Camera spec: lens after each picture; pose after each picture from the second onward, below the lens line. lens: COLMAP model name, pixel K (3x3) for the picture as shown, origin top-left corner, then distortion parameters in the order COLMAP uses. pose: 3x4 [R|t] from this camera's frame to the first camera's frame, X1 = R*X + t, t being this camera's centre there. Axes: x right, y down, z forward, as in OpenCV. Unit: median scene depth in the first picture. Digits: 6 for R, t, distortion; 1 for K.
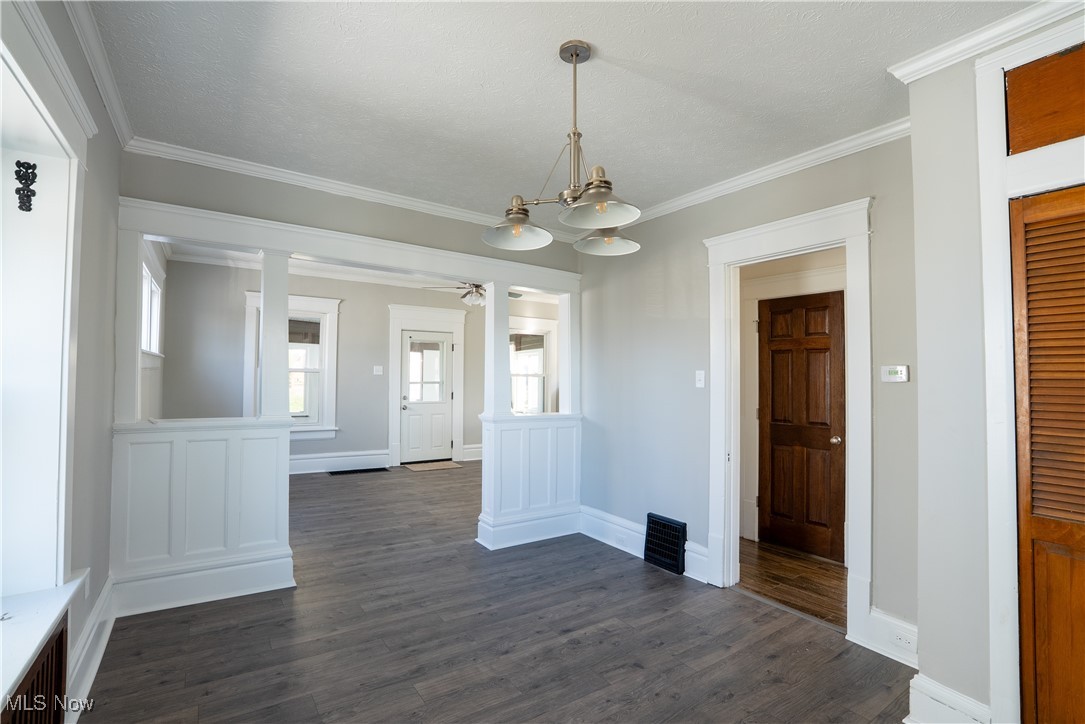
lens RADIAL K [[497.7, 0, 527.8], [0, 497.7, 359.3], [0, 0, 1]] dist [-0.068887, 0.027075]
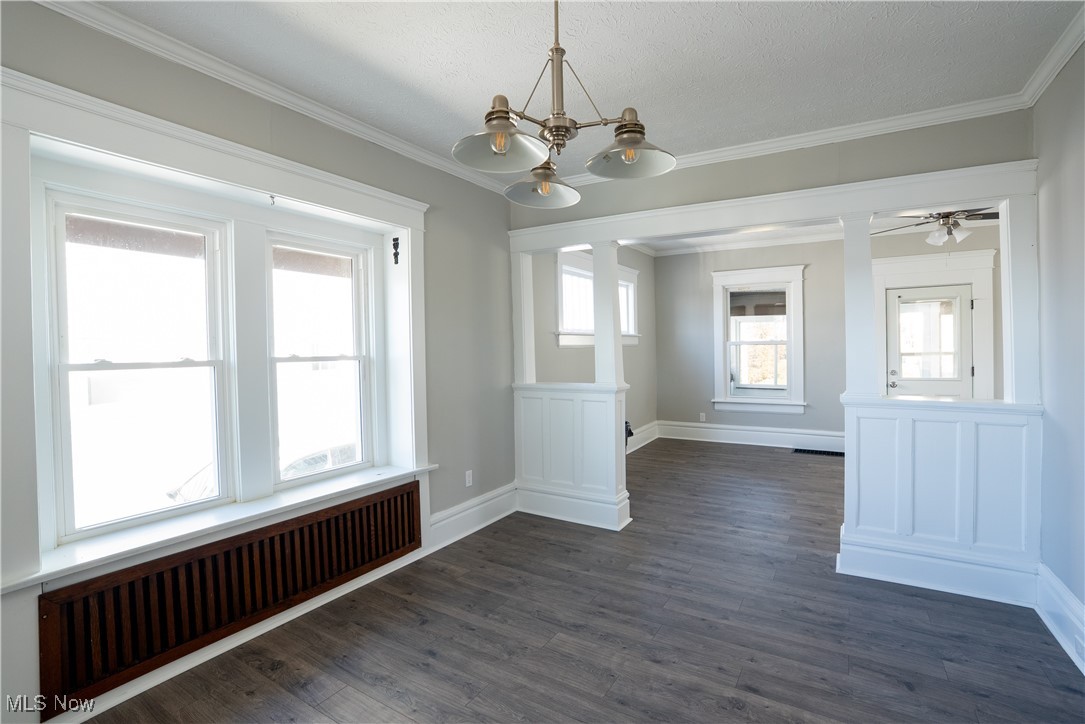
lens RADIAL K [[493.0, 0, 548.2], [0, 493.0, 358.3], [0, 0, 1]] dist [-0.069871, 0.025697]
pose [[0.433276, -0.002721, -0.901257, 0.404008], [0.049507, 0.998557, 0.020786, 0.019907], [0.899901, -0.053624, 0.432785, 0.300534]]
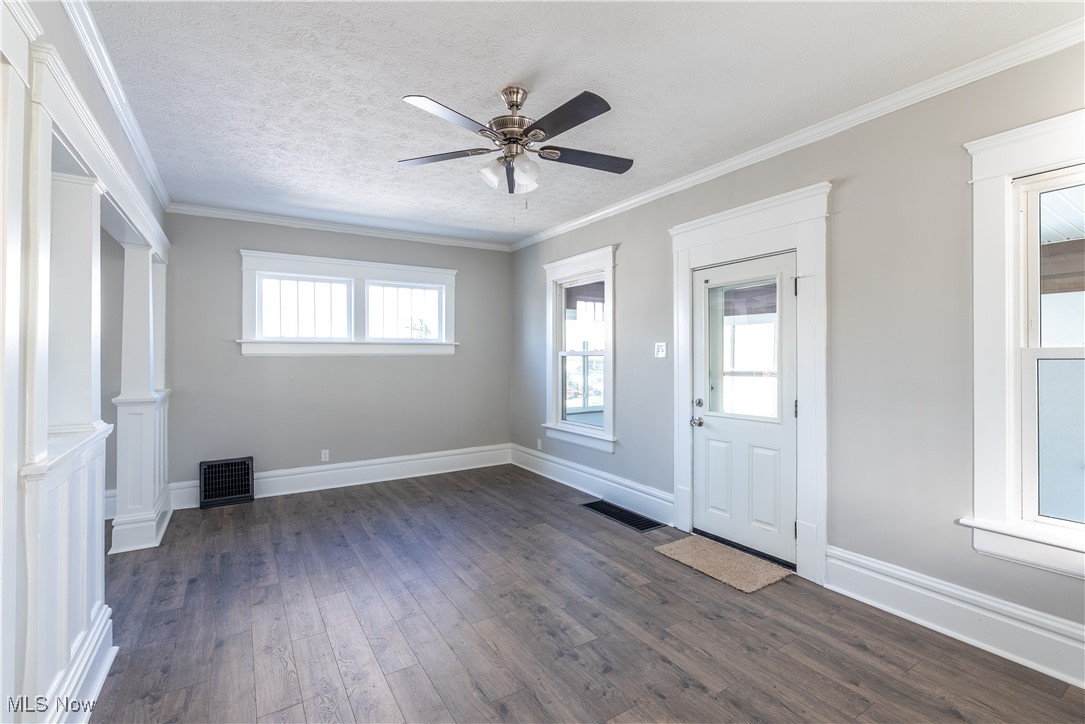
lens RADIAL K [[488.4, 0, 542.5], [0, 488.4, 362.0], [0, 0, 1]] dist [0.002961, 0.000391]
pose [[-0.013248, -0.005170, -0.999899, 0.484339], [0.033194, 0.999433, -0.005607, 0.064263], [0.999361, -0.033265, -0.013069, 1.620334]]
